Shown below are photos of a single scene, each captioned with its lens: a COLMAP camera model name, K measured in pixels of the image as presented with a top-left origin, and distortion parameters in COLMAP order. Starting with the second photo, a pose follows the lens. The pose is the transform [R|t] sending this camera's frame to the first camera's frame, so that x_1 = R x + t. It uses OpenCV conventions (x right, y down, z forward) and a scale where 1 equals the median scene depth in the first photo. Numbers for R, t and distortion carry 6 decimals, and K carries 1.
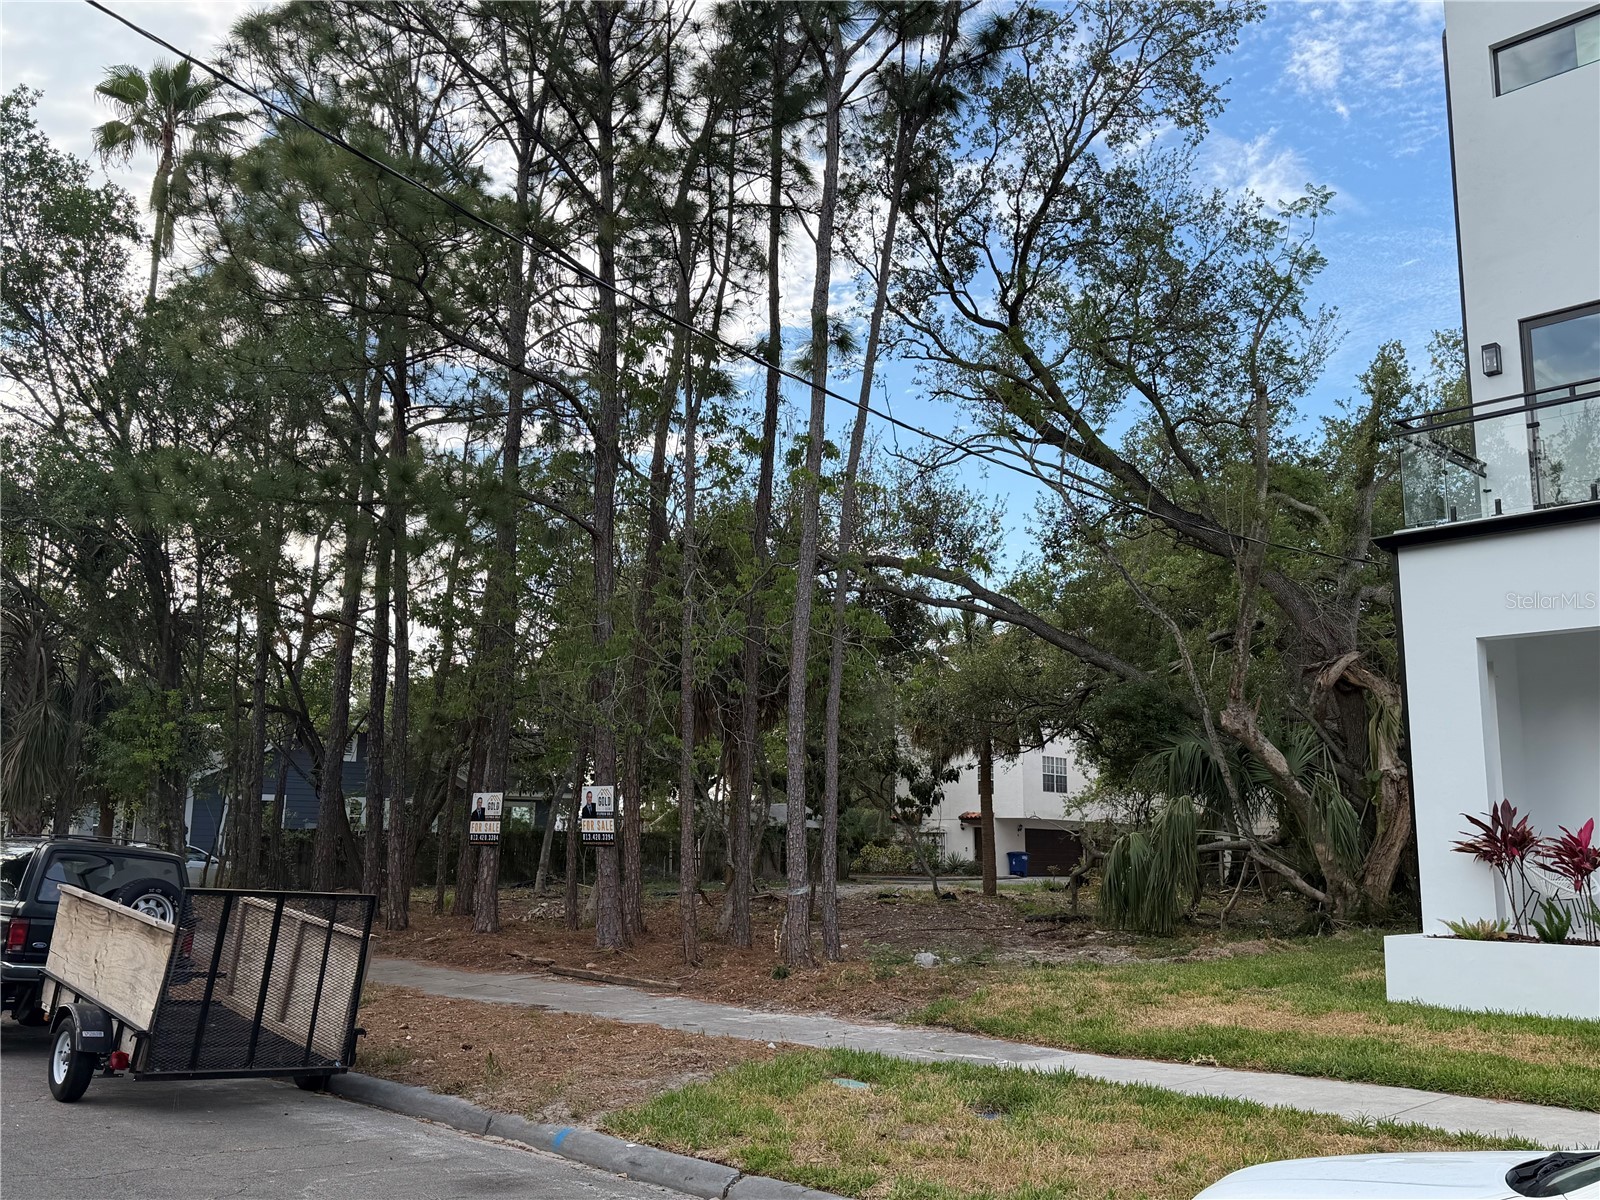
lens RADIAL K [[1373.4, 0, 825.7], [0, 1373.4, 610.1], [0, 0, 1]] dist [0.147576, -0.239942]
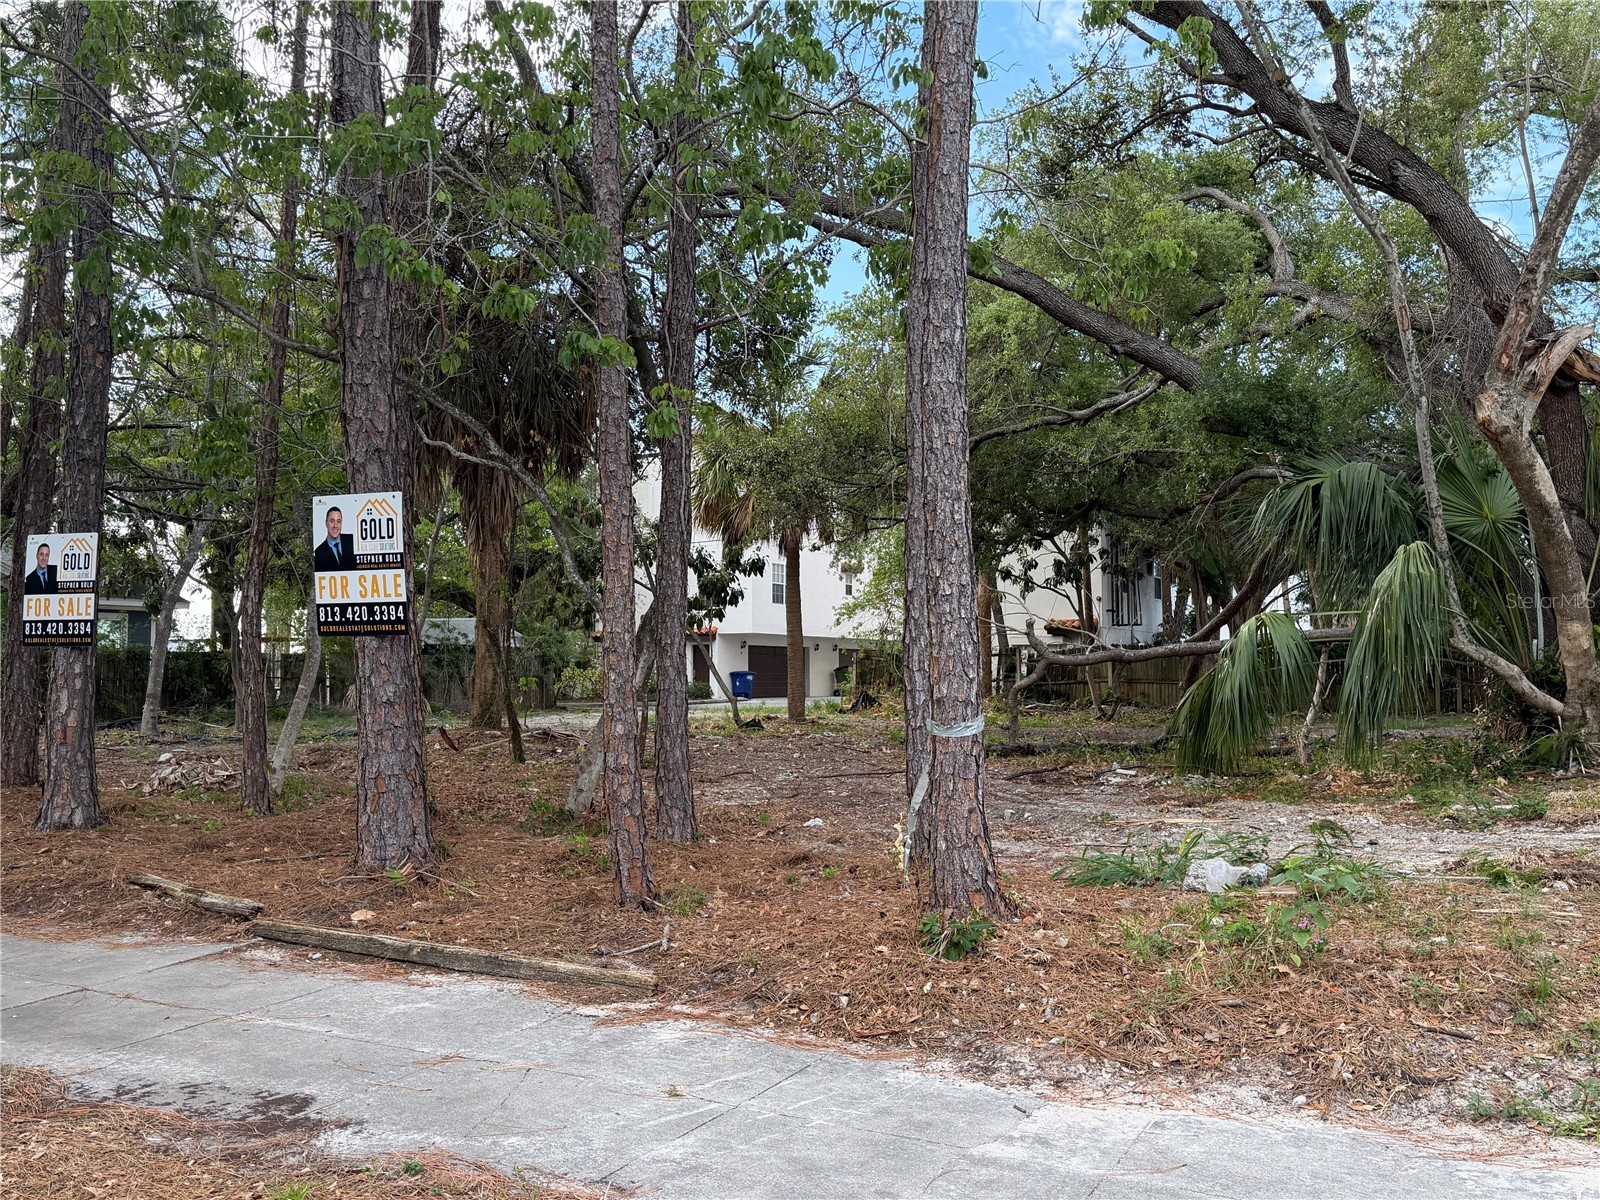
lens RADIAL K [[1373.4, 0, 825.7], [0, 1373.4, 610.1], [0, 0, 1]] dist [0.147576, -0.239942]
pose [[0.965032, -0.005731, 0.262070, -0.119246], [-0.026716, 0.992404, 0.120081, 0.092451], [-0.260768, -0.122884, 0.957549, 0.476533]]
